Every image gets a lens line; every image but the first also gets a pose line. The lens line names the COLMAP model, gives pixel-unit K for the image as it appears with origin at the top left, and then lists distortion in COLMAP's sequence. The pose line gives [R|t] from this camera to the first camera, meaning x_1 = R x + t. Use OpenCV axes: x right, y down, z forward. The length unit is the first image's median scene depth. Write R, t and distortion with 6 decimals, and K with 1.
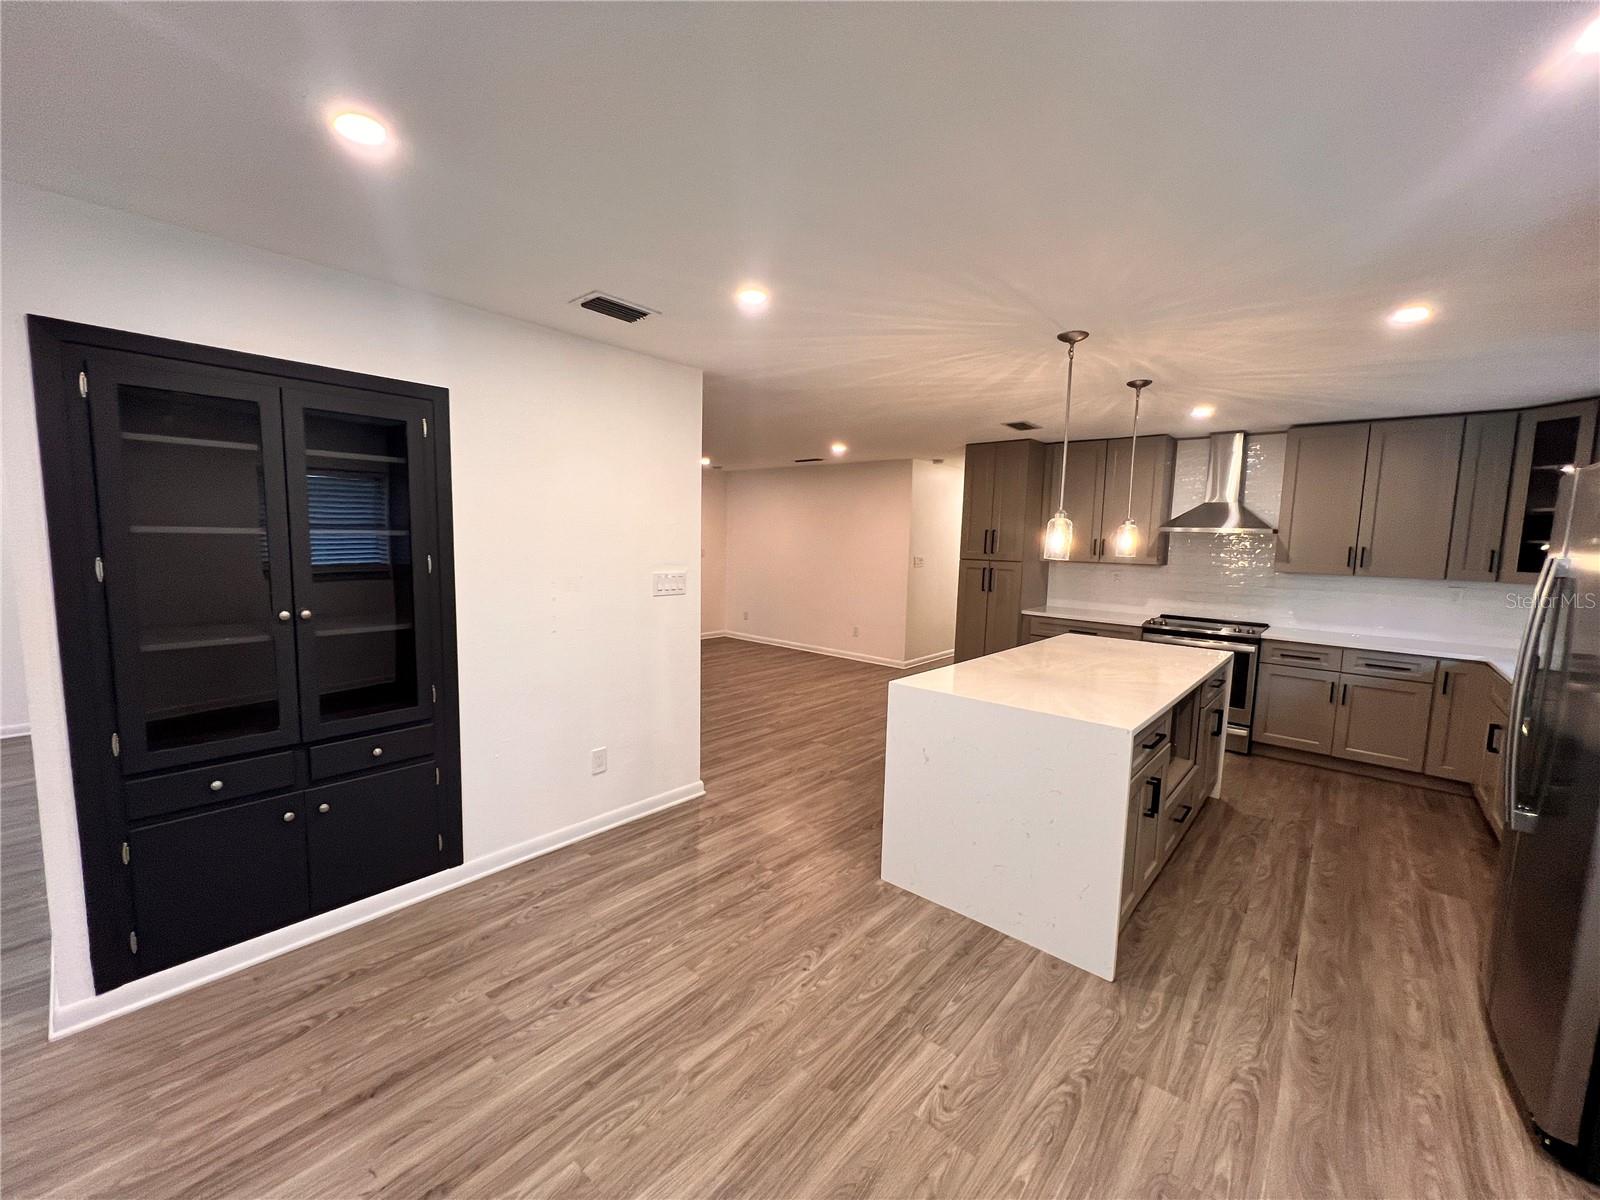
lens RADIAL K [[640.3, 0, 792.9], [0, 640.3, 600.9], [0, 0, 1]] dist [-0.000734, 0.000851]
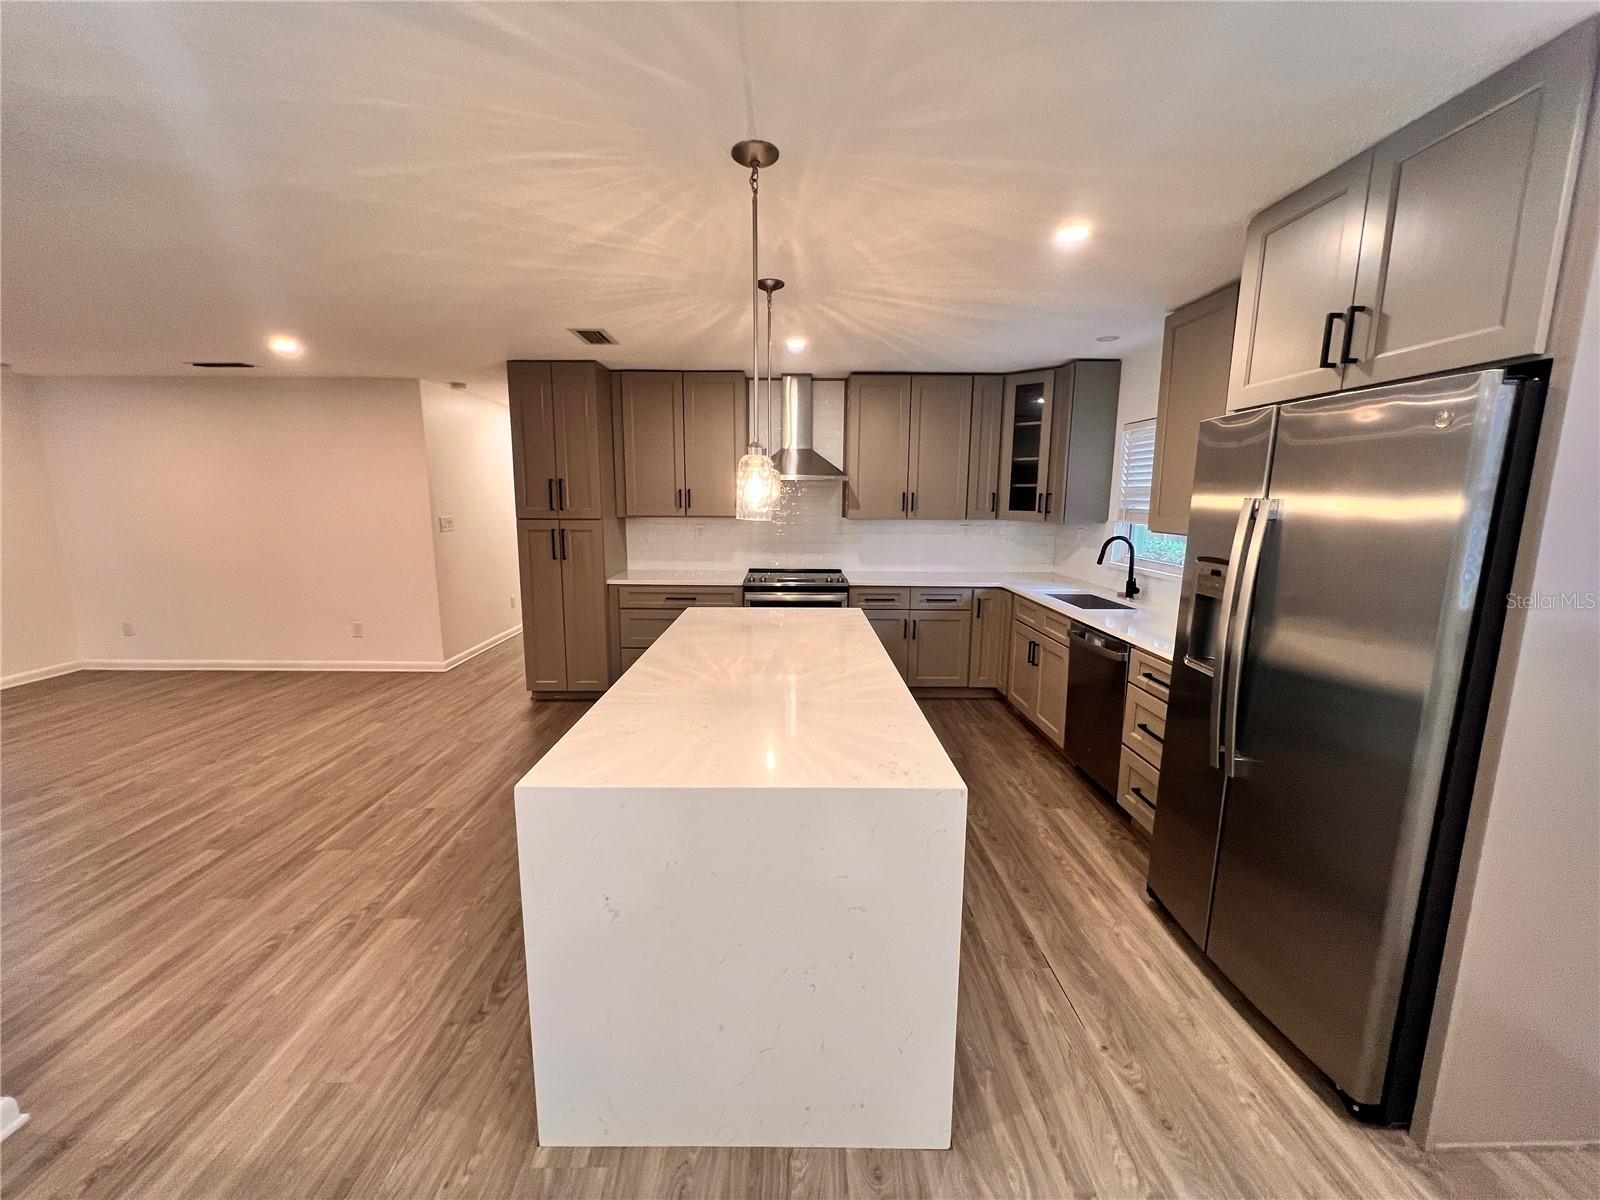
lens RADIAL K [[640.3, 0, 796.7], [0, 640.3, 601.3], [0, 0, 1]] dist [-0.000734, 0.000851]
pose [[0.744232, -0.129915, 0.655165, 0.005578], [0.080889, 0.991212, 0.104665, -0.032187], [-0.663005, -0.024900, 0.748201, 0.327412]]
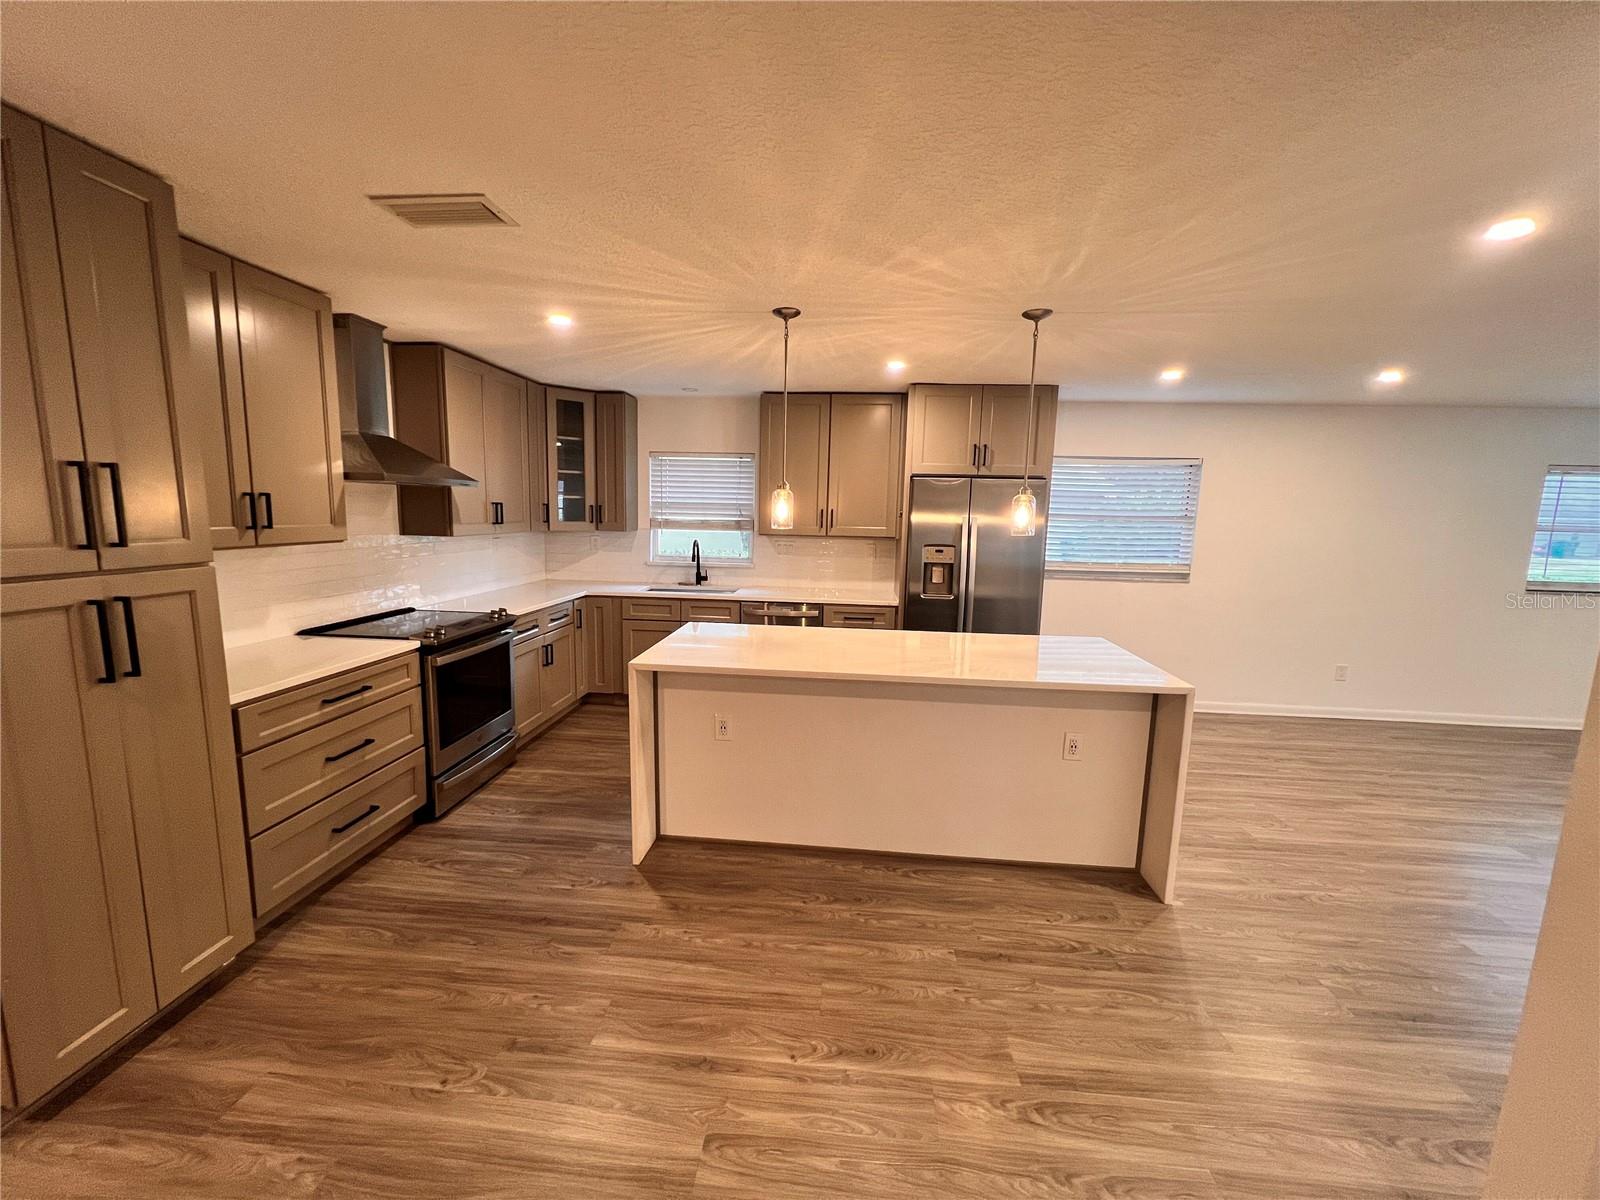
lens RADIAL K [[640.3, 0, 801.7], [0, 640.3, 598.6], [0, 0, 1]] dist [-0.000734, 0.000851]
pose [[-0.595626, -0.146909, 0.789714, -0.135745], [0.044487, 0.975591, 0.215041, -0.135360], [-0.802029, 0.163216, -0.574552, 1.273758]]
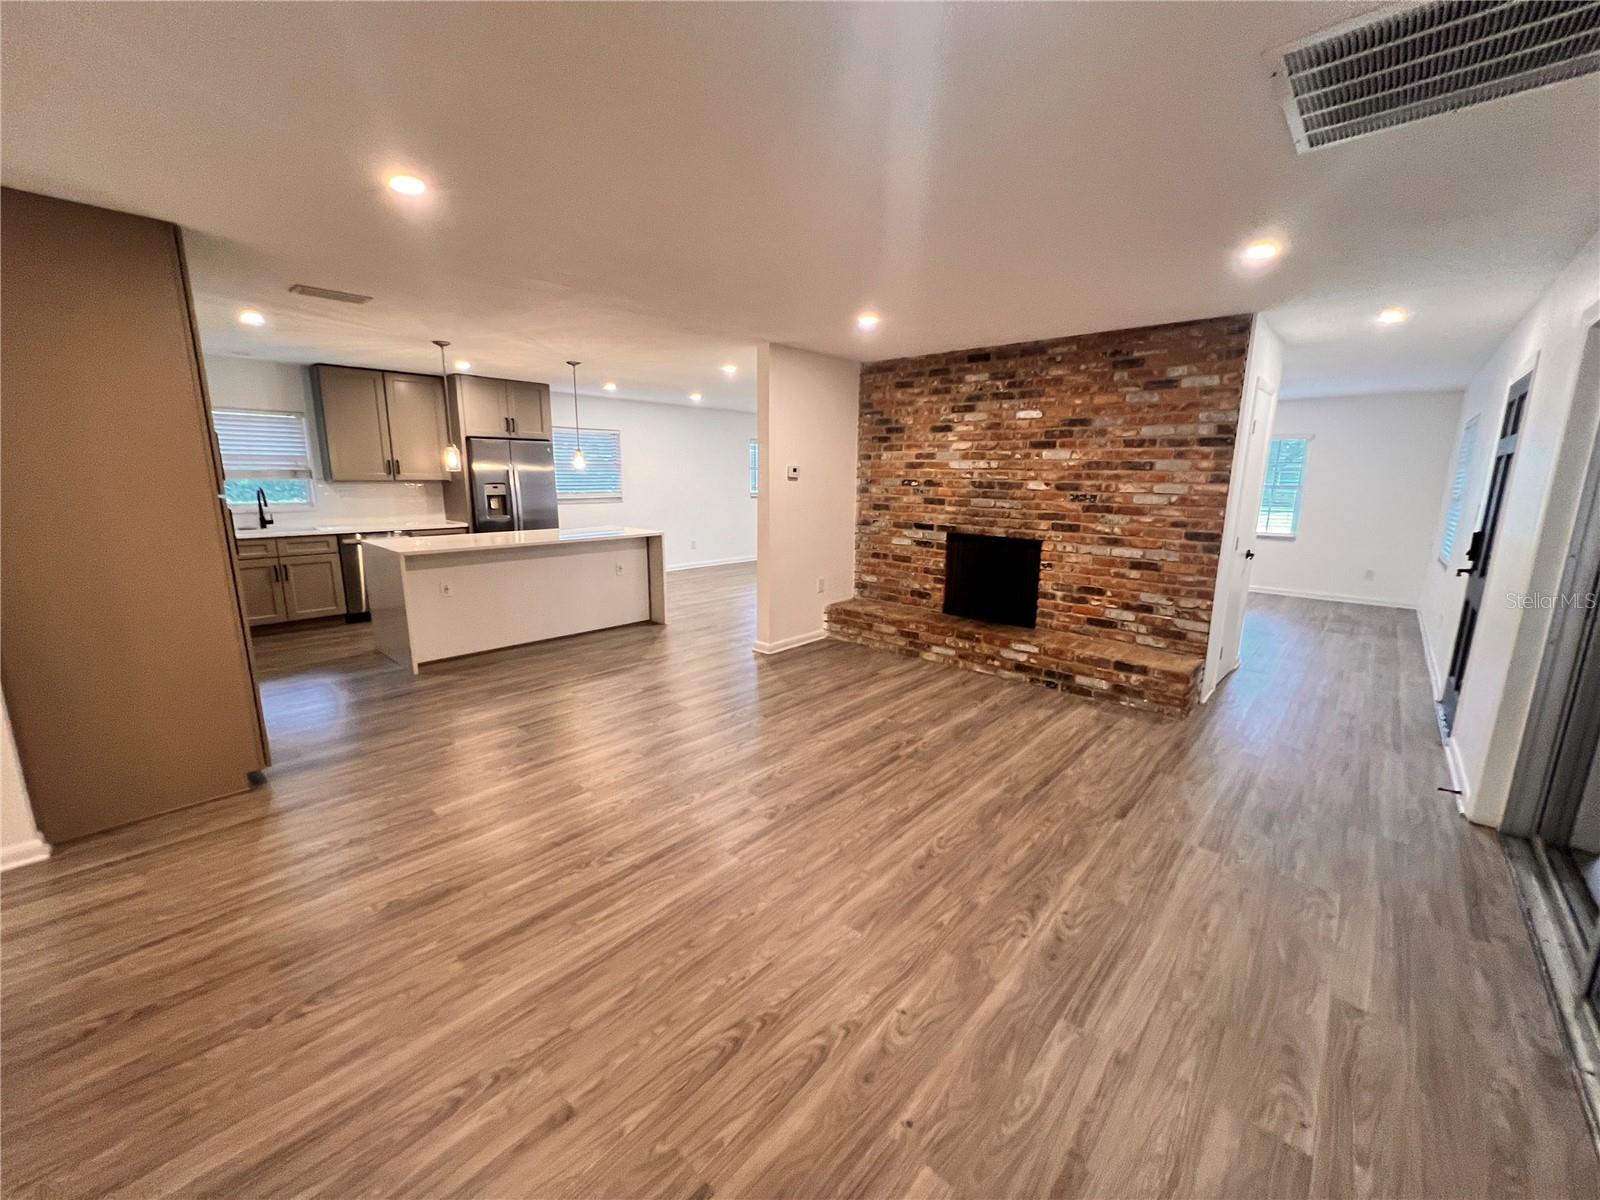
lens RADIAL K [[640.3, 0, 792.8], [0, 640.3, 602.0], [0, 0, 1]] dist [-0.000734, 0.000851]
pose [[-0.999160, -0.037832, 0.015780, -0.219533], [-0.031397, 0.953826, 0.298714, -0.206198], [-0.026353, 0.297968, -0.954212, 2.087133]]
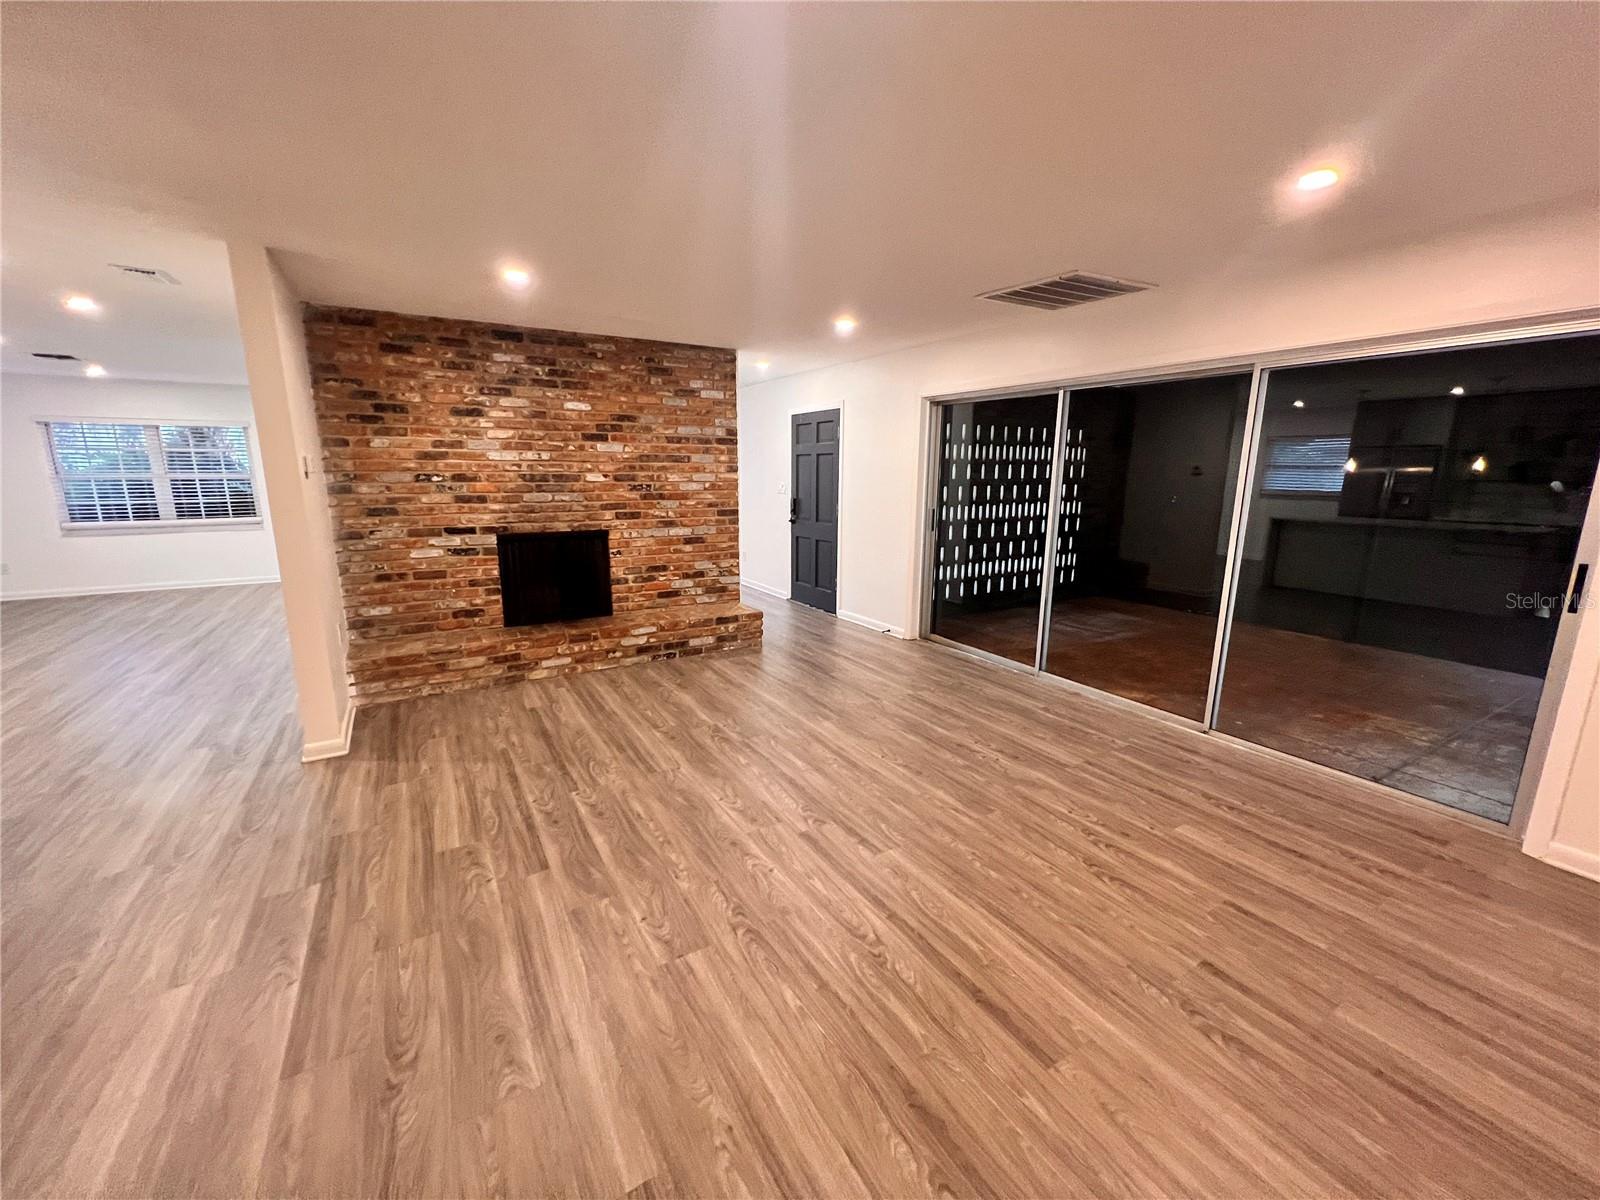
lens RADIAL K [[640.3, 0, 796.9], [0, 640.3, 601.2], [0, 0, 1]] dist [-0.000734, 0.000851]
pose [[-0.308795, 0.170266, -0.935765, 0.380447], [-0.110640, 0.970737, 0.213140, -0.147678], [0.944672, 0.169350, -0.280920, 1.641524]]
